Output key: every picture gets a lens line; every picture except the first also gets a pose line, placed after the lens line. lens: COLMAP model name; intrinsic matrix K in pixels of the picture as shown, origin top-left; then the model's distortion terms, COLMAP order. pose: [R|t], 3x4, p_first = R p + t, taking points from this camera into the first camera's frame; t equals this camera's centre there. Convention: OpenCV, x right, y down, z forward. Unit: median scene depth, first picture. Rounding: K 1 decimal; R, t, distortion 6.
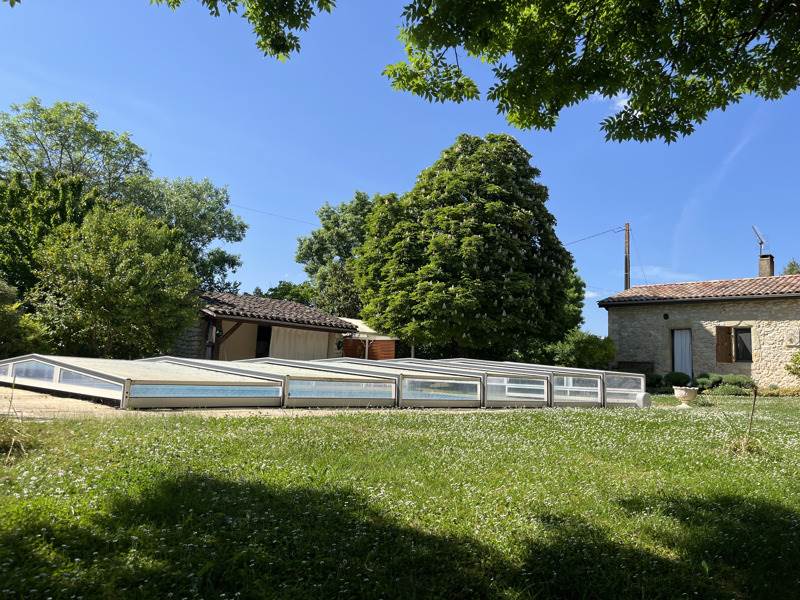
lens RADIAL K [[624.2, 0, 399.3], [0, 624.2, 300.0], [0, 0, 1]] dist [0.013181, -0.003267]
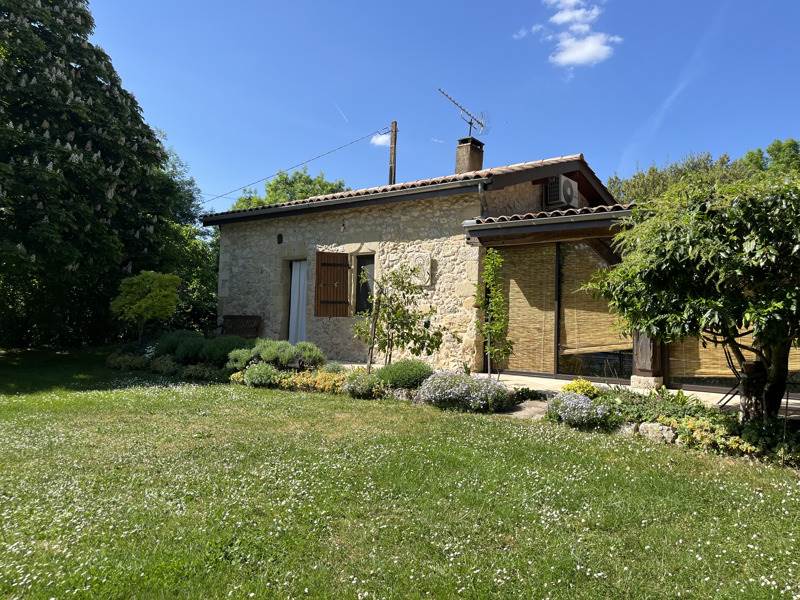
lens RADIAL K [[624.2, 0, 401.0], [0, 624.2, 300.3], [0, 0, 1]] dist [0.013181, -0.003267]
pose [[0.995443, -0.018696, 0.093511, 0.521574], [0.009792, 0.995450, 0.094785, 0.031536], [-0.094858, -0.093437, 0.991096, 0.428871]]
